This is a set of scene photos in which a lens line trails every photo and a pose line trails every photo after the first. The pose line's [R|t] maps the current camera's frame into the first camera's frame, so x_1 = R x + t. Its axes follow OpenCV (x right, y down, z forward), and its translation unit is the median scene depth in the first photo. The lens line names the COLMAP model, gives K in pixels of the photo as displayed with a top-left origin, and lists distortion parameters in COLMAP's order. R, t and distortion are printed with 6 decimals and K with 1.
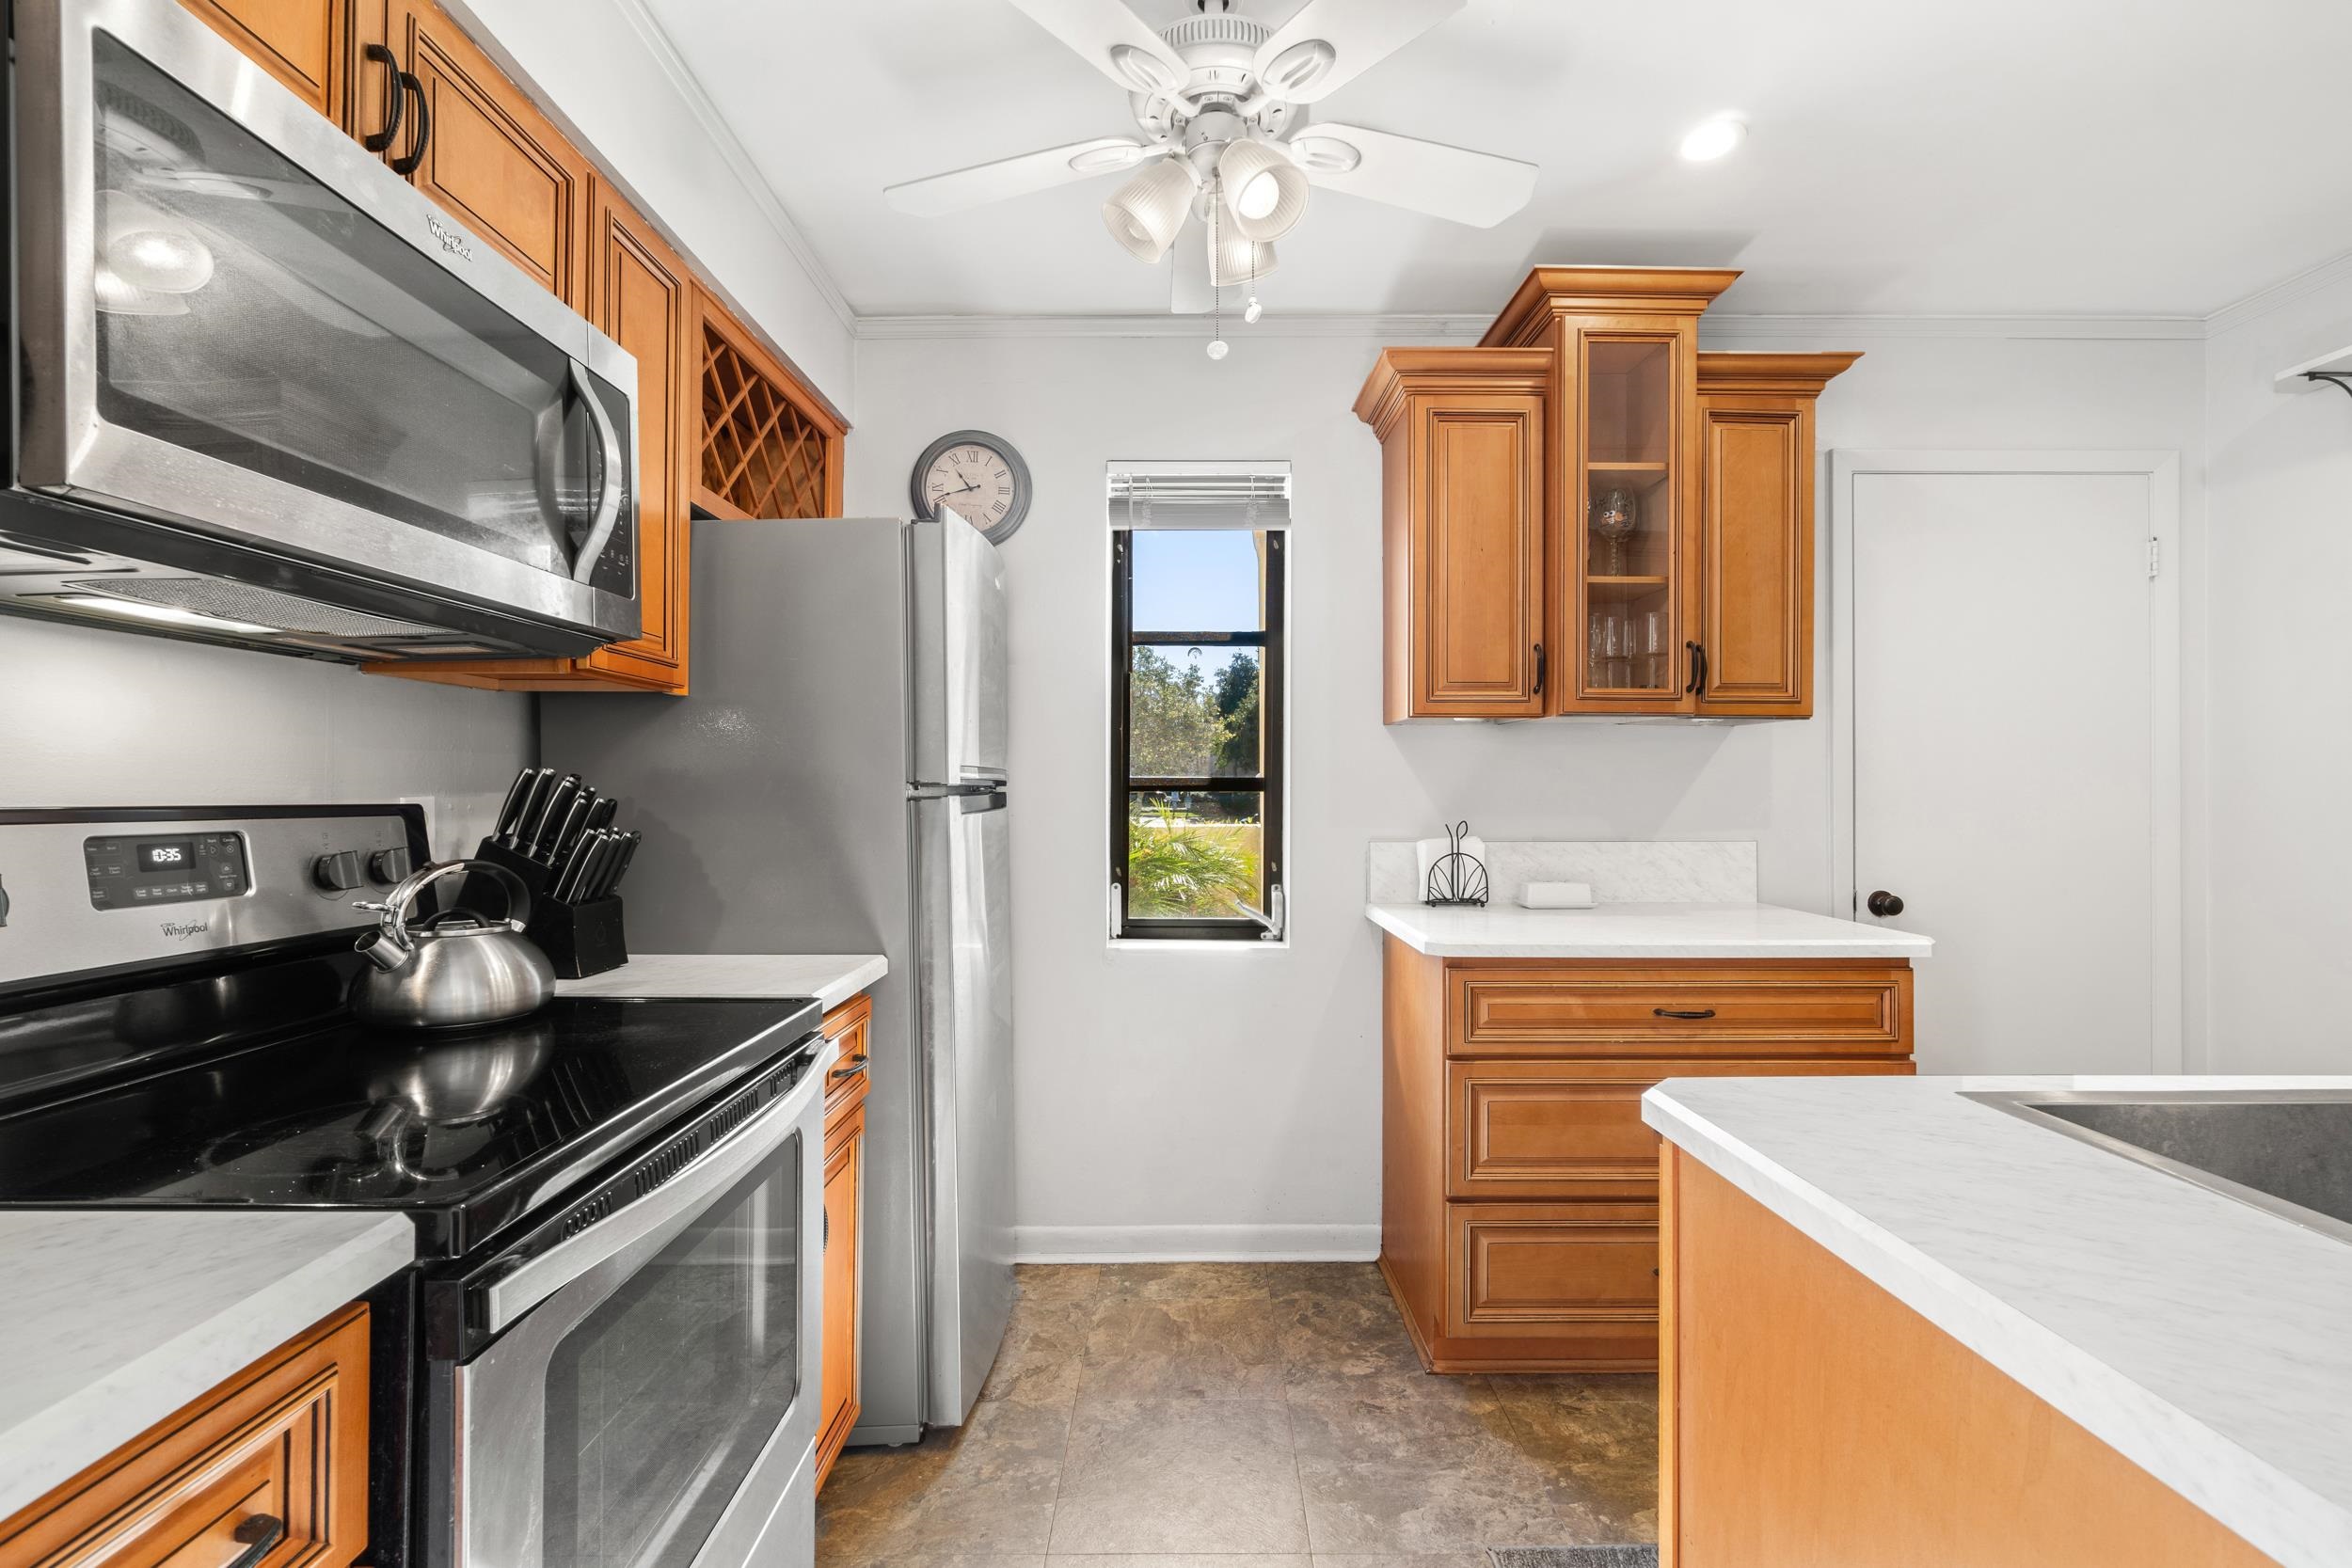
lens RADIAL K [[1048.5, 0, 1176.0], [0, 1048.5, 784.0], [0, 0, 1]] dist [-0.001750, -0.000010]
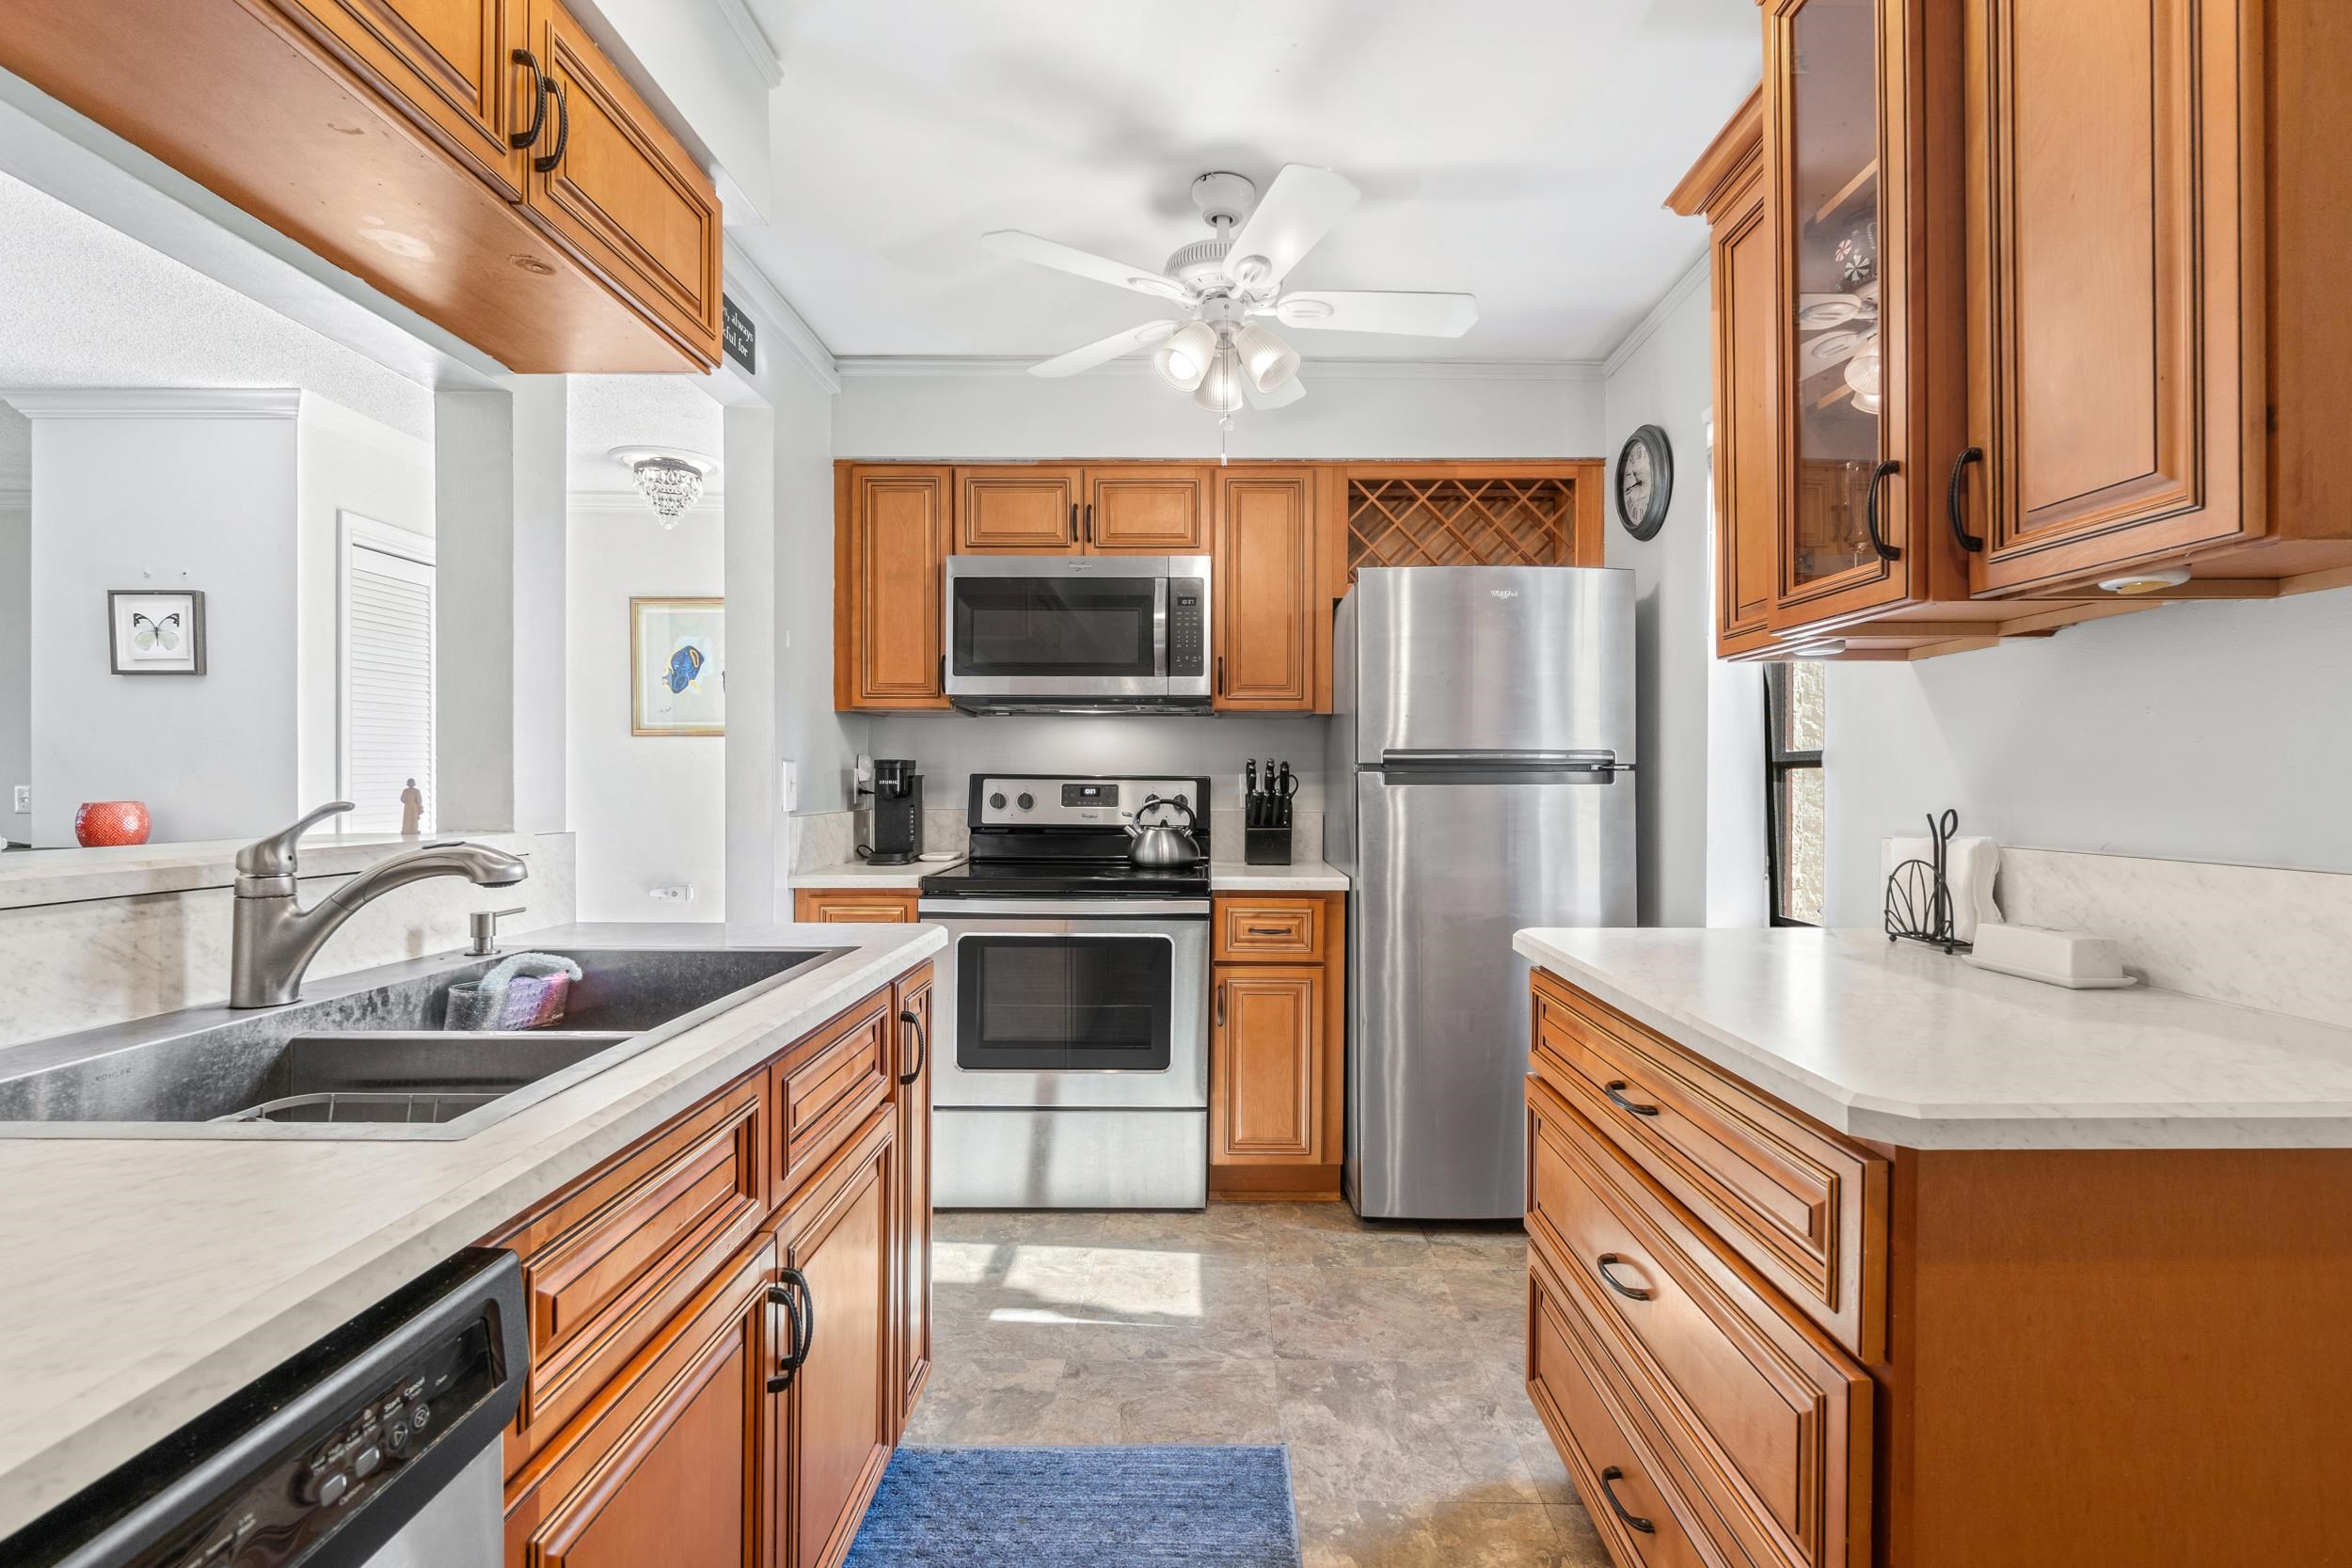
lens RADIAL K [[1066.8, 0, 1219.8], [0, 1066.8, 780.1], [0, 0, 1]] dist [-0.005063, -0.000943]
pose [[-0.000294, -0.001265, -0.999999, 1.274017], [0.004896, 0.999987, -0.001267, 0.024812], [0.999988, -0.004896, -0.000288, 0.835758]]
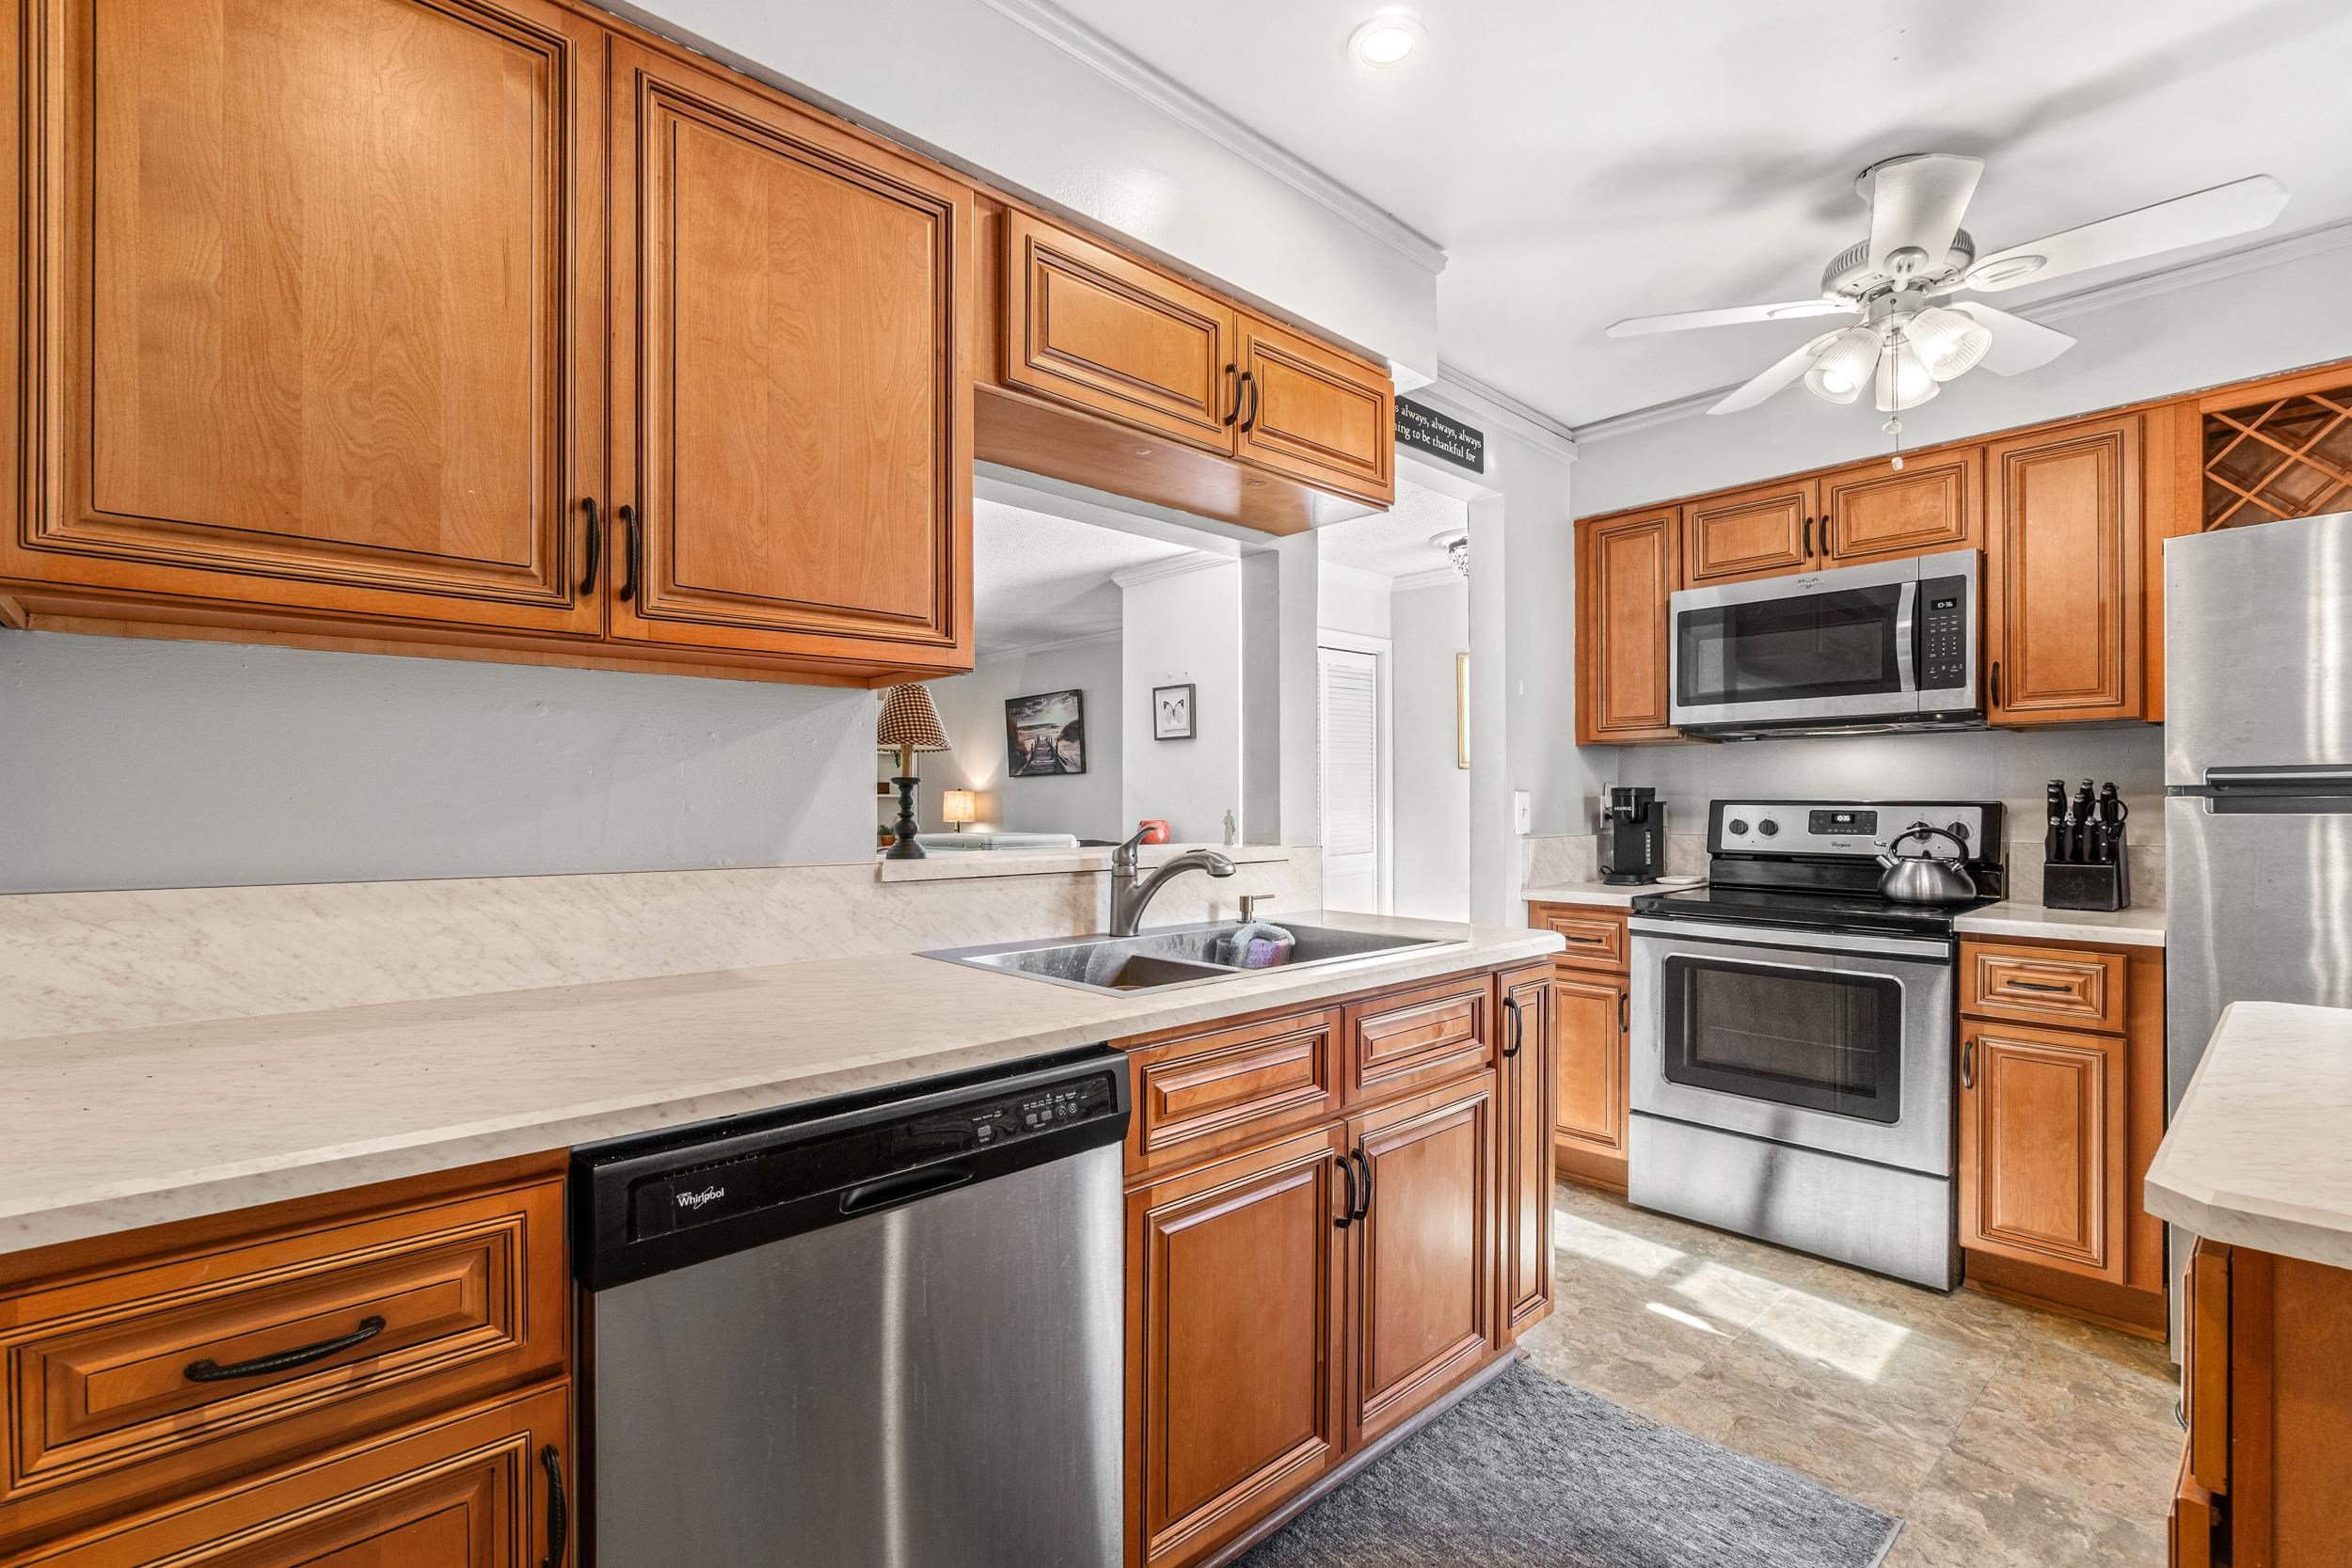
lens RADIAL K [[1048.5, 0, 1176.0], [0, 1048.5, 784.0], [0, 0, 1]] dist [-0.001750, -0.000010]
pose [[-0.736870, -0.010785, -0.675948, 1.366942], [0.007253, 0.999689, -0.023858, 0.018433], [0.675995, -0.022482, -0.736563, 1.132151]]
